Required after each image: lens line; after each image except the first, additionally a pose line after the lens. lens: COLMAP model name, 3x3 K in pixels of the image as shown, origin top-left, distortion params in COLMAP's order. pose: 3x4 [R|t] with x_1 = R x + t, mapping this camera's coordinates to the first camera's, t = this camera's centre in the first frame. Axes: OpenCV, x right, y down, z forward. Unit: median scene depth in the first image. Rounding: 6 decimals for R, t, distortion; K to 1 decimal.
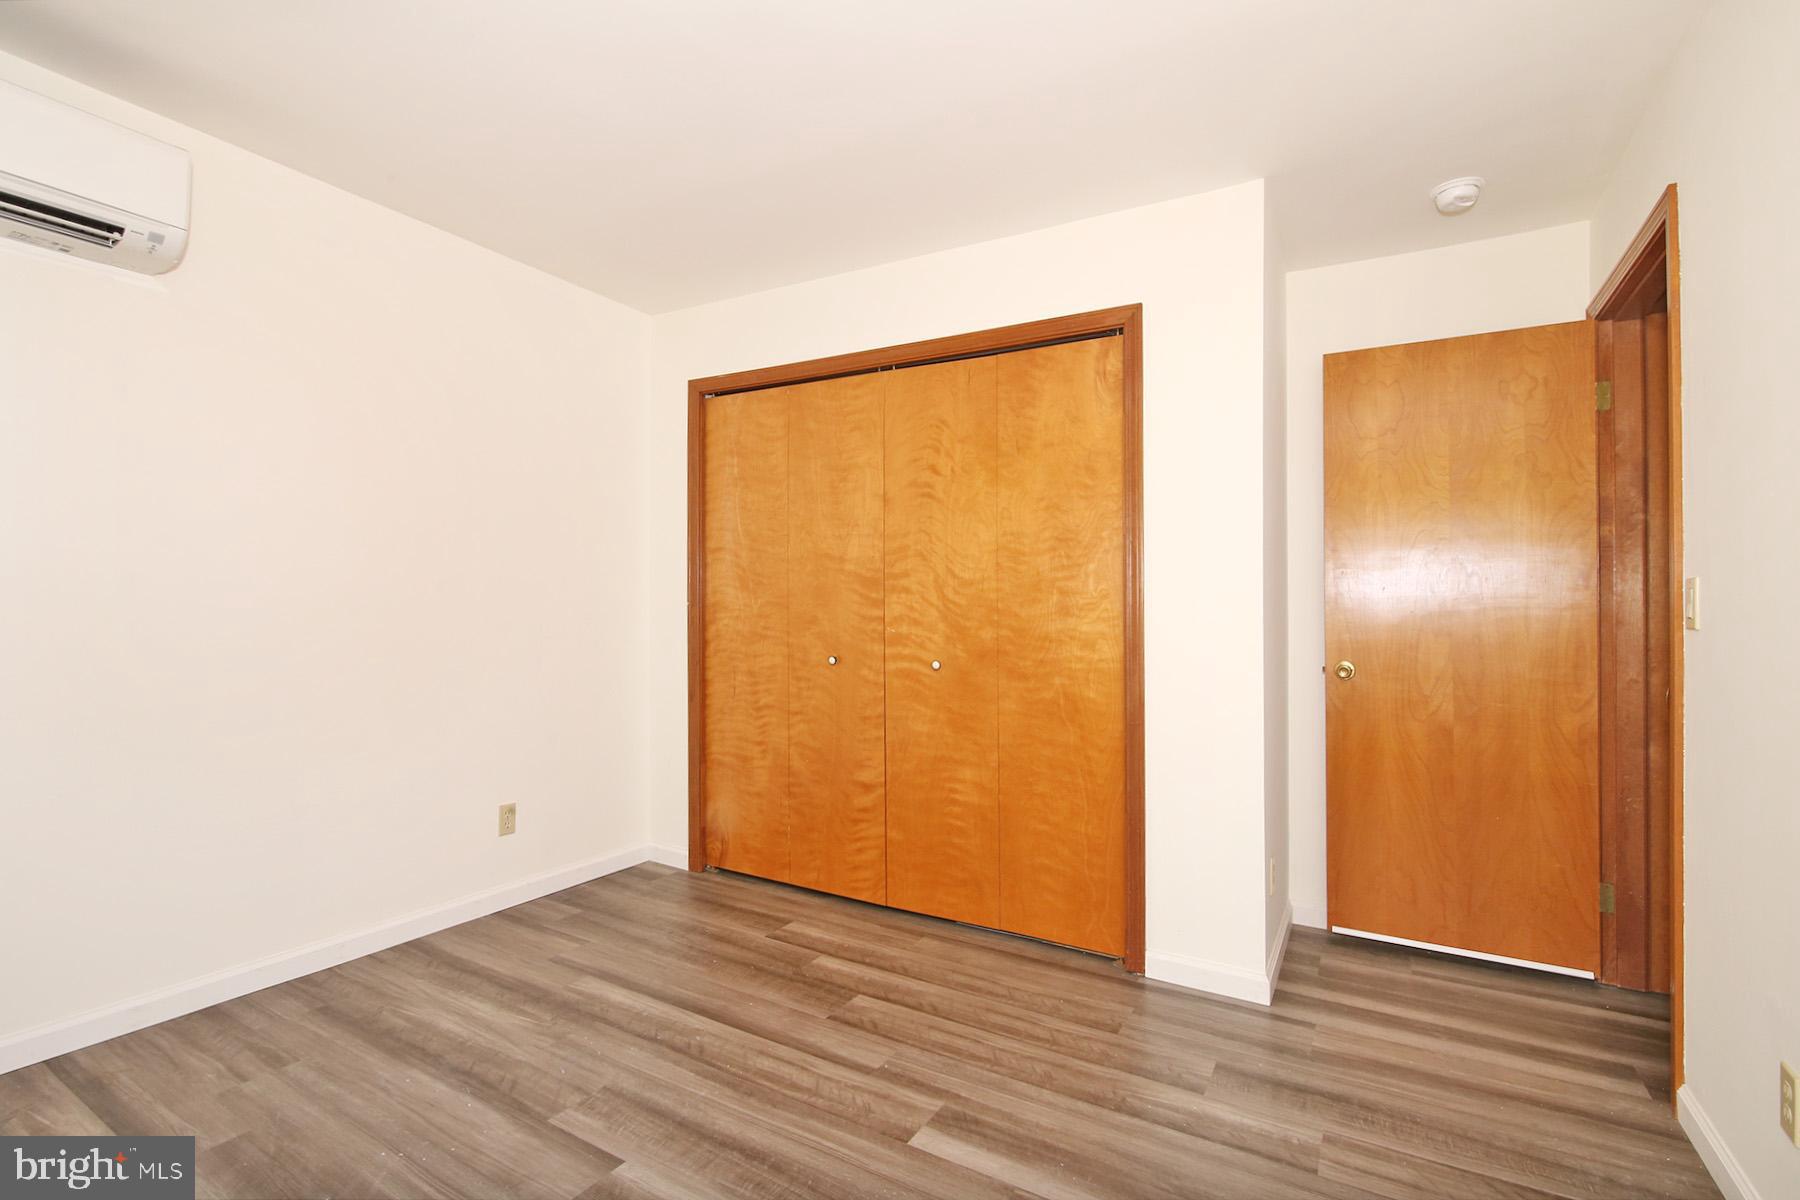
lens RADIAL K [[833.4, 0, 907.0], [0, 833.4, 593.0], [0, 0, 1]] dist [-0.010510, -0.001817]
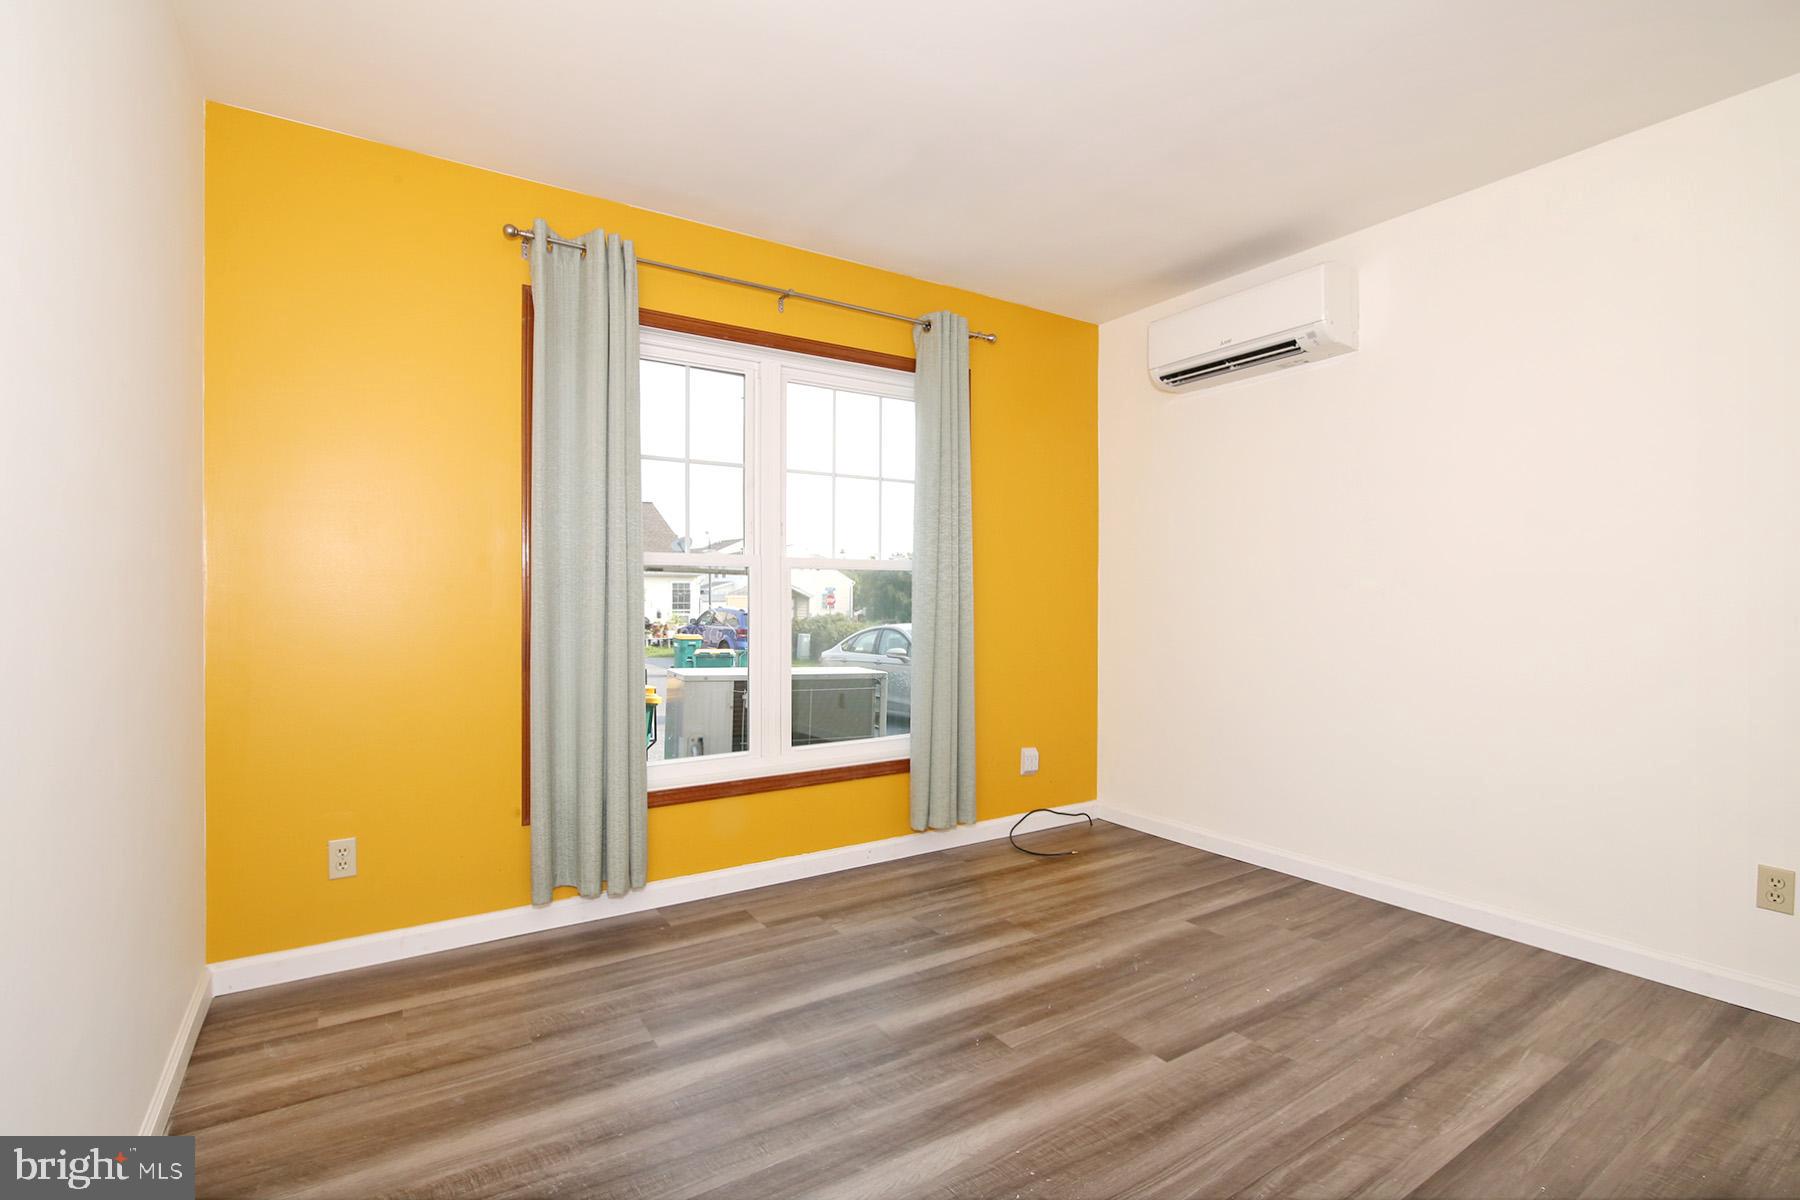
lens RADIAL K [[833.4, 0, 895.7], [0, 833.4, 610.3], [0, 0, 1]] dist [-0.010510, -0.001817]
pose [[-0.451519, -0.006146, -0.892240, 0.570270], [0.007242, 0.999918, -0.010553, 0.049481], [0.892232, -0.011226, -0.451438, 0.796657]]
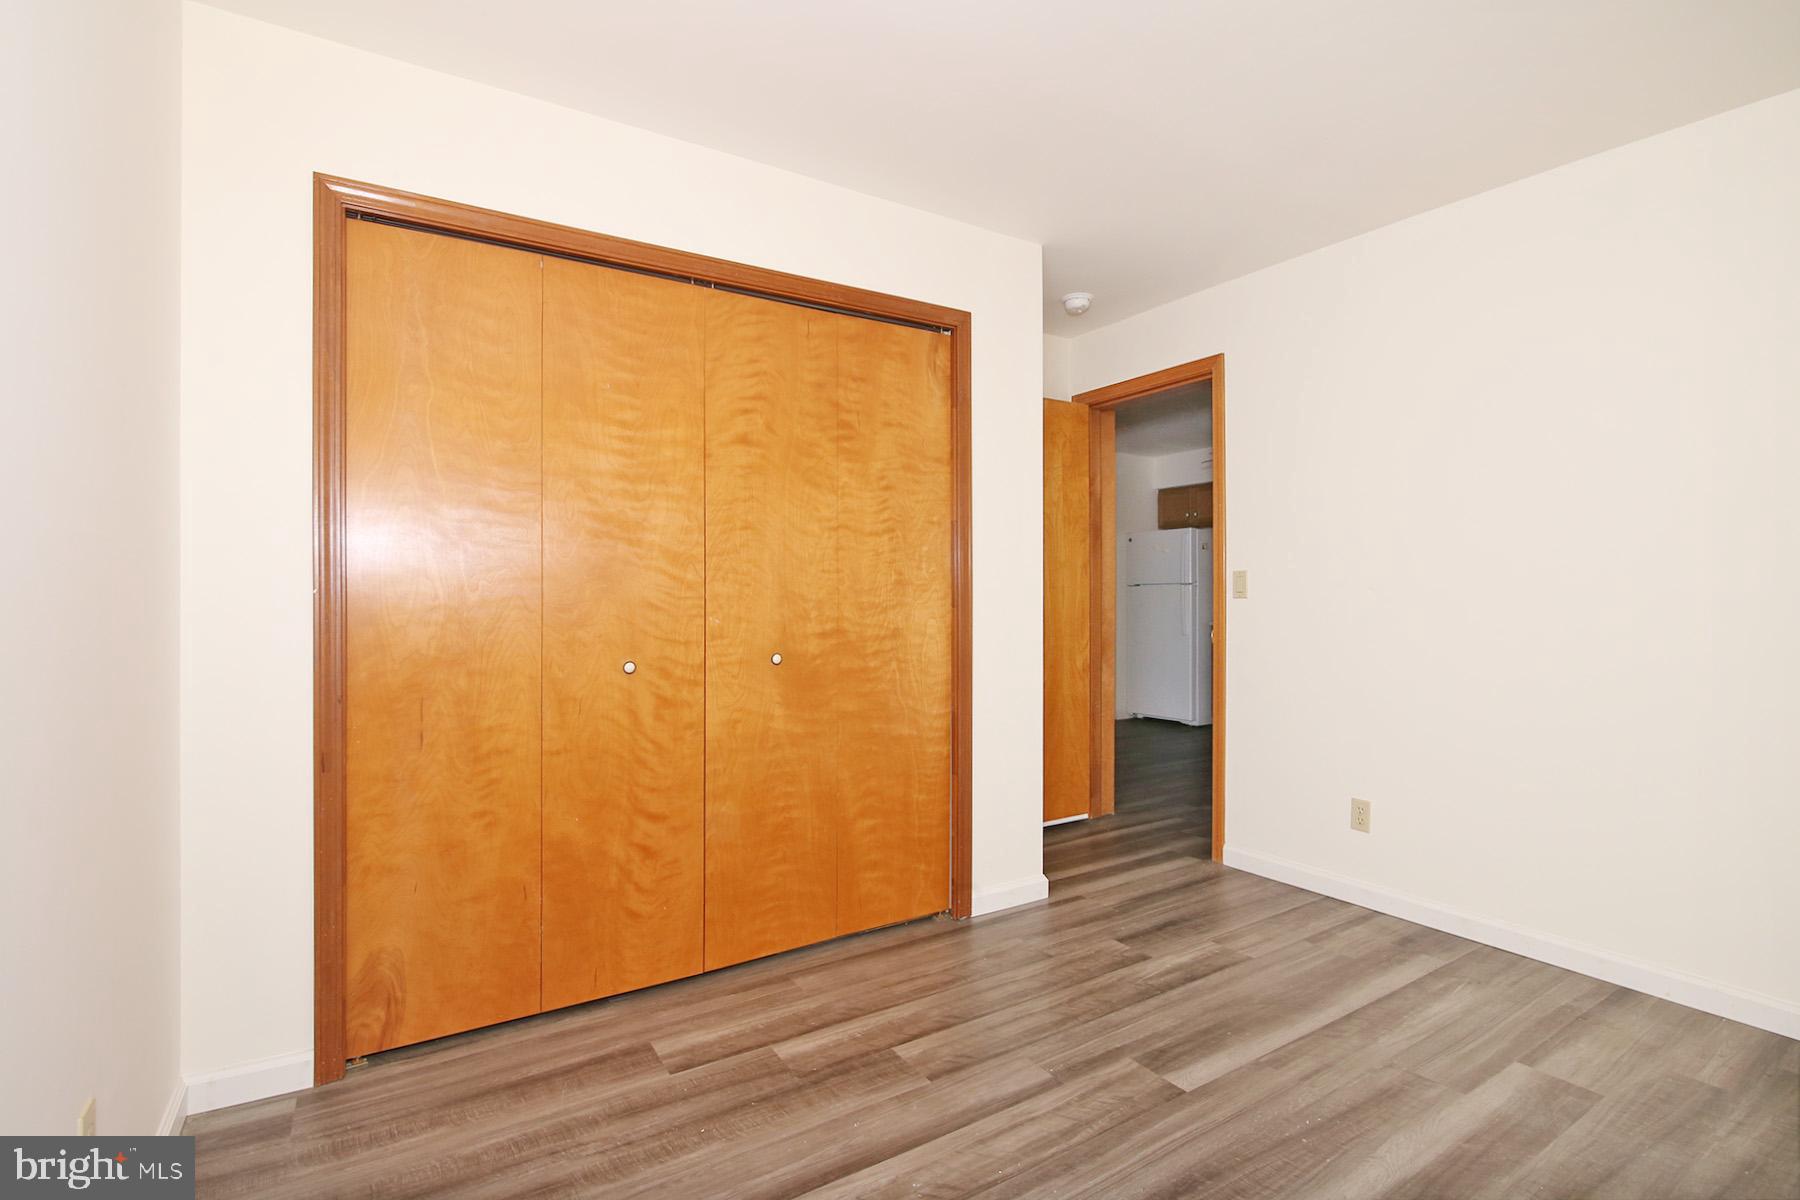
lens RADIAL K [[833.4, 0, 897.2], [0, 833.4, 590.6], [0, 0, 1]] dist [-0.010510, -0.001817]
pose [[0.464740, -0.011055, 0.885378, -0.774713], [-0.004333, 0.999882, 0.014759, 0.004684], [-0.885436, -0.010696, 0.464637, 0.590030]]
